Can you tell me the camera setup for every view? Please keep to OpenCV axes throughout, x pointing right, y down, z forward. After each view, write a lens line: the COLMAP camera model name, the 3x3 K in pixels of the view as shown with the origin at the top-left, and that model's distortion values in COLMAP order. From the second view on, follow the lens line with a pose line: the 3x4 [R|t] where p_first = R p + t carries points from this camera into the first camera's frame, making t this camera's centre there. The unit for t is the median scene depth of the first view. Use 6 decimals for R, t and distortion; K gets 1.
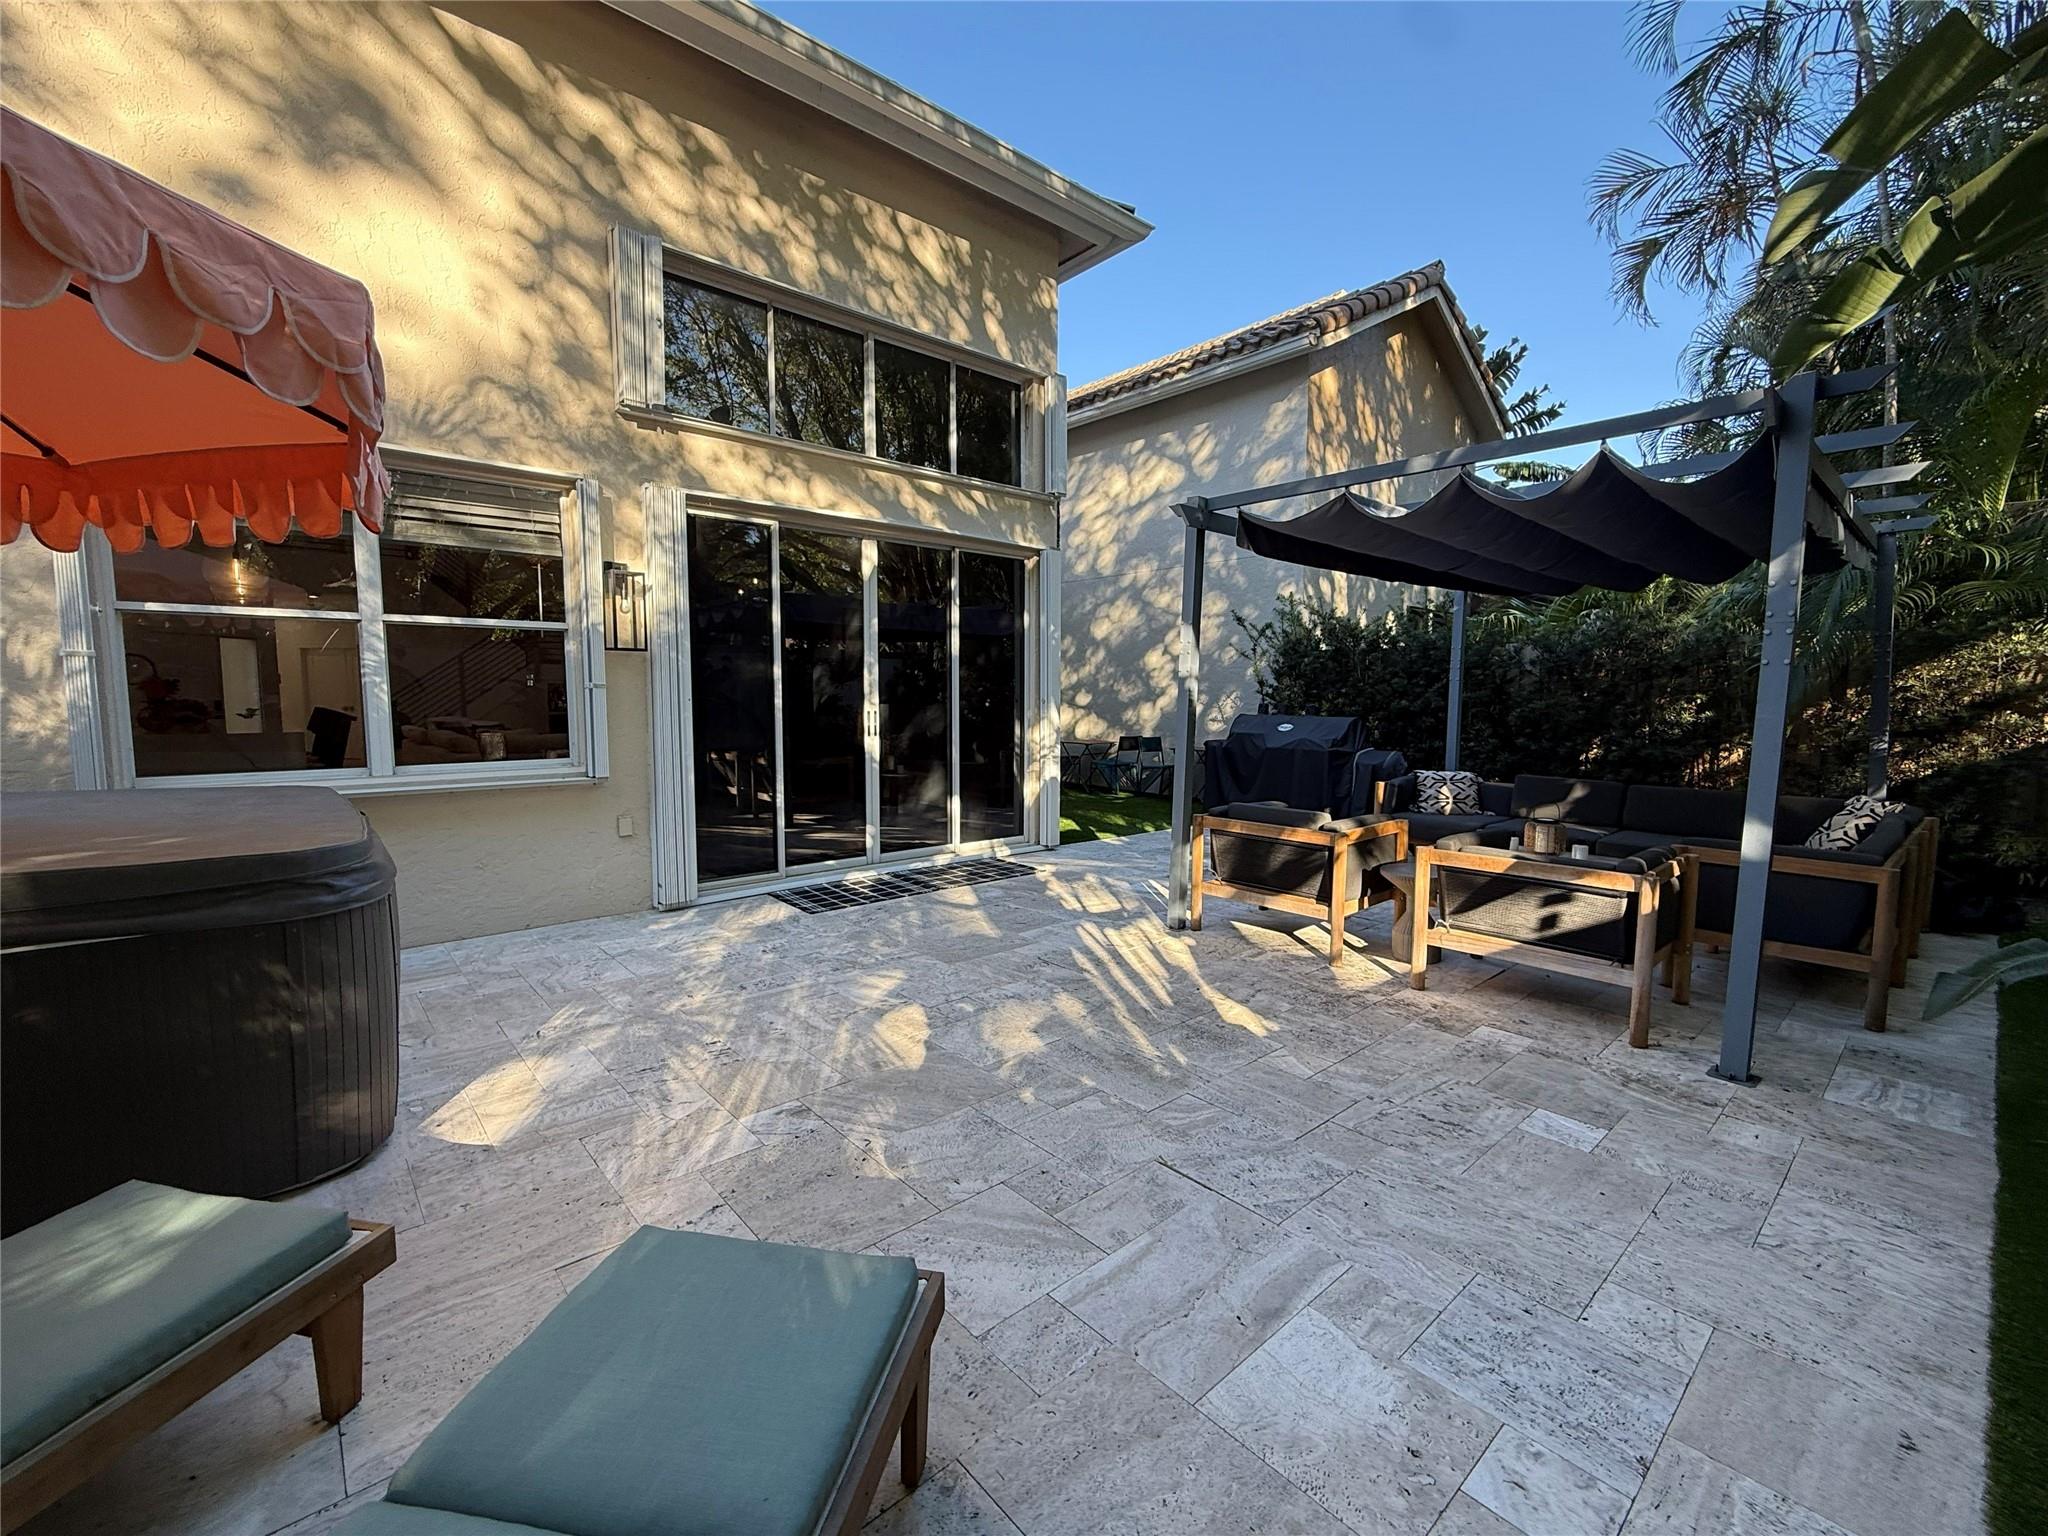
lens RADIAL K [[816.2, 0, 1025.6], [0, 816.2, 766.3], [0, 0, 1]] dist [-0.000729, 0.000318]
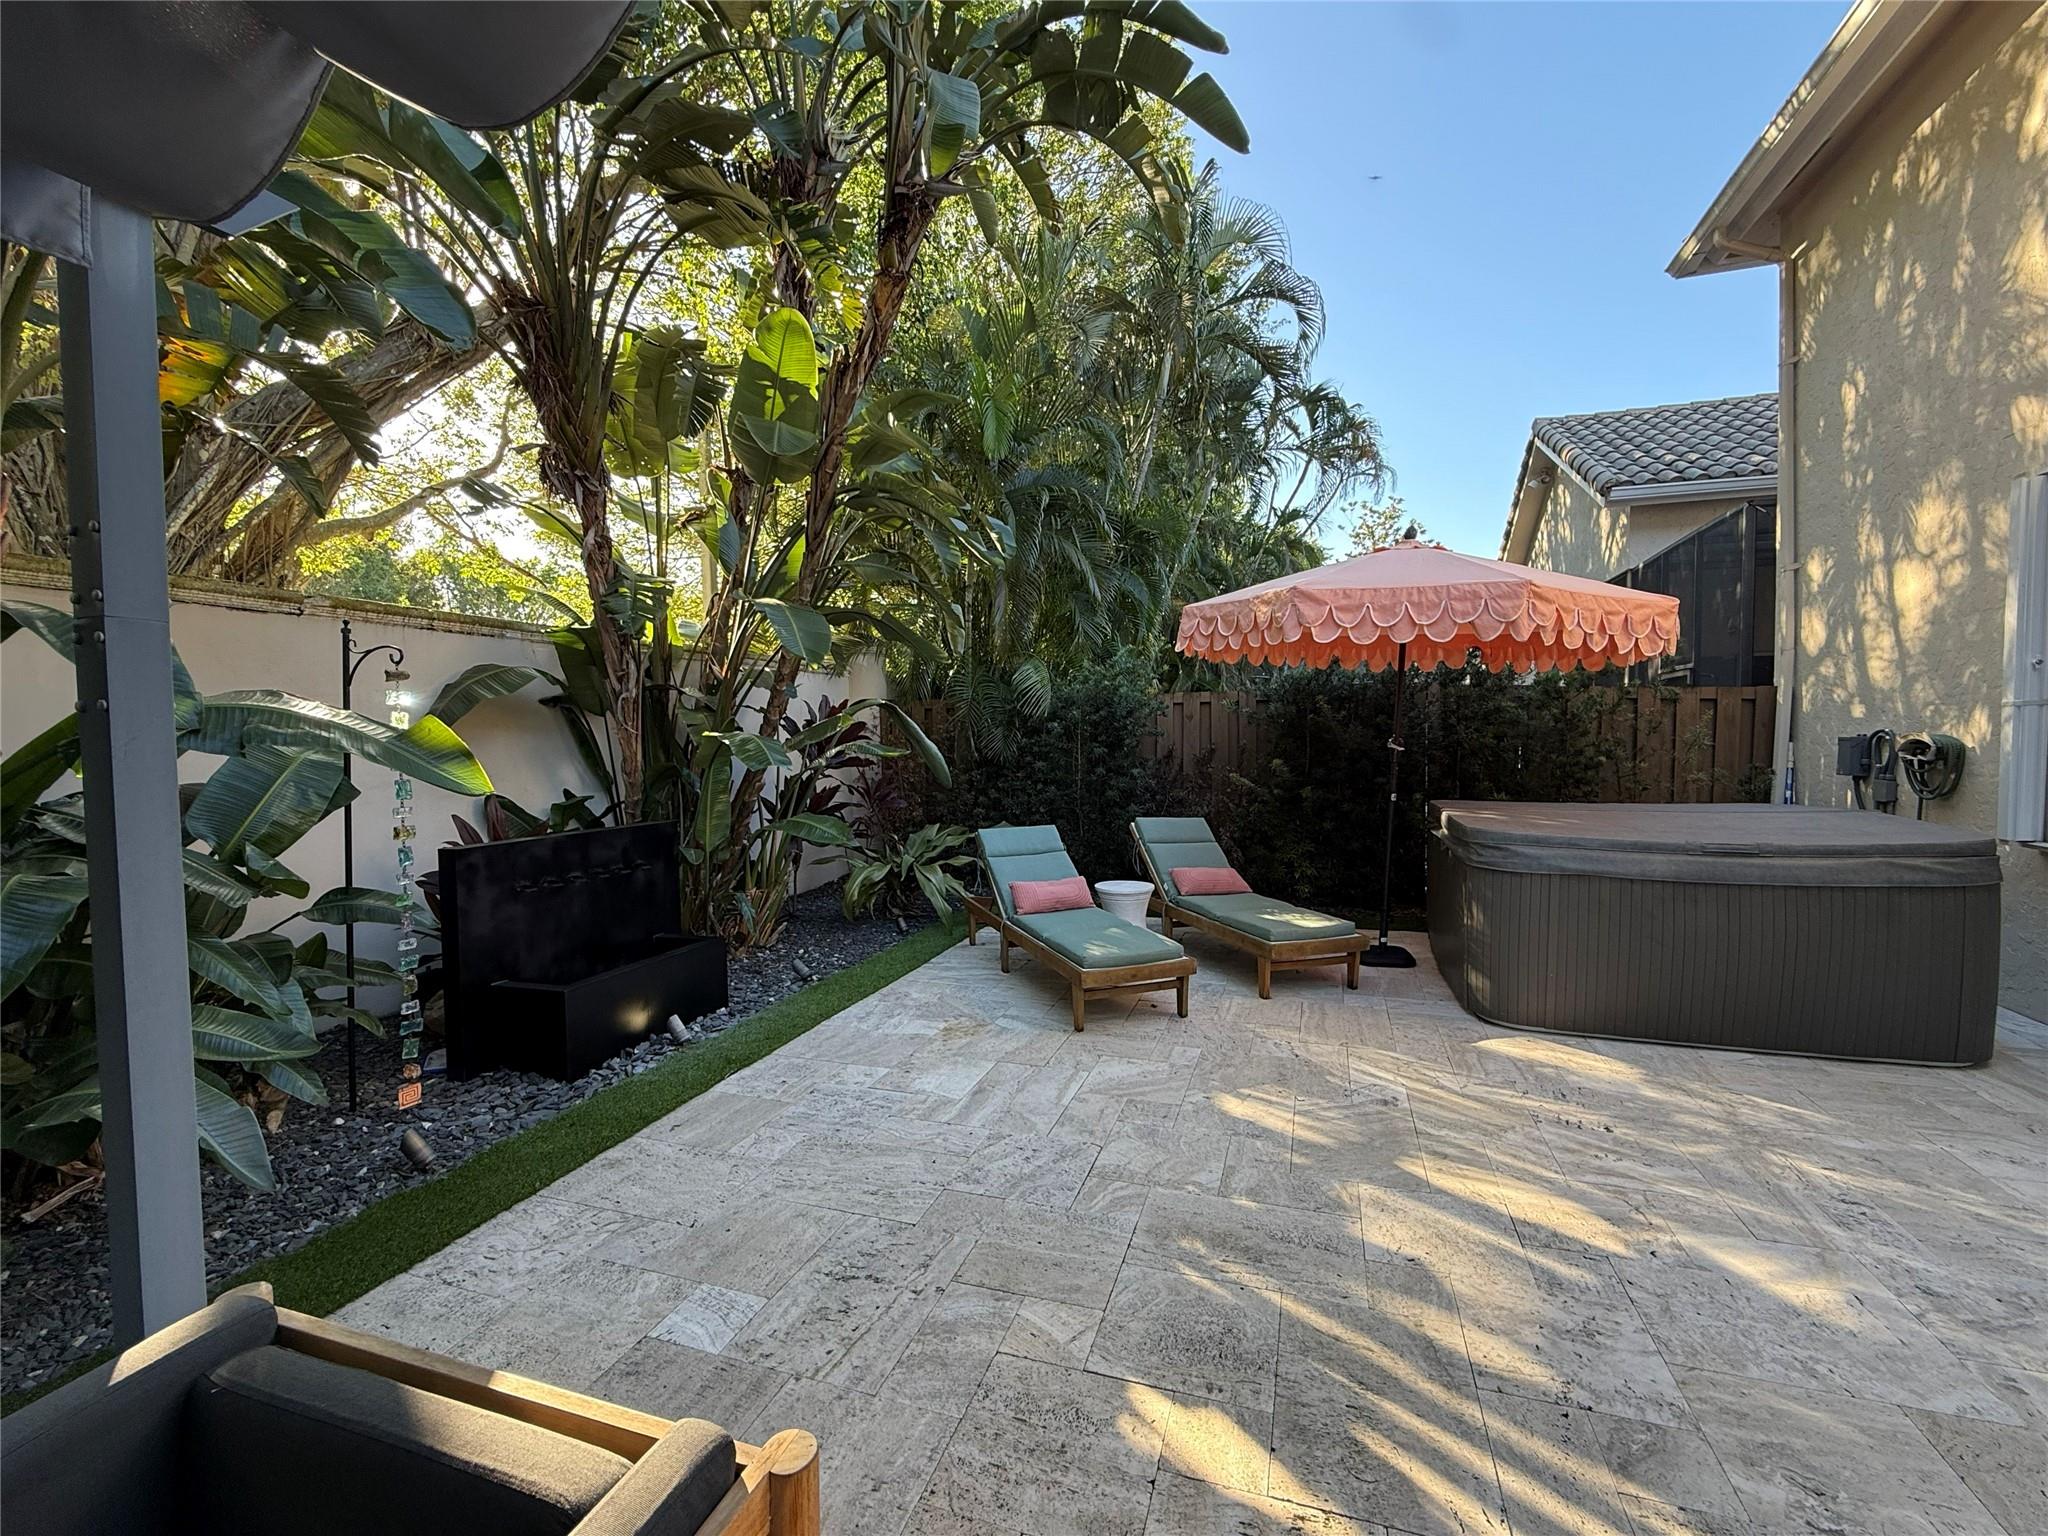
lens RADIAL K [[855.5, 0, 1024.6], [0, 855.5, 759.0], [0, 0, 1]] dist [0.001539, -0.000054]
pose [[-0.856609, 0.021487, -0.515518, 0.642327], [-0.040192, 0.993318, 0.108187, -0.141984], [0.514398, 0.113393, -0.850022, 1.413931]]
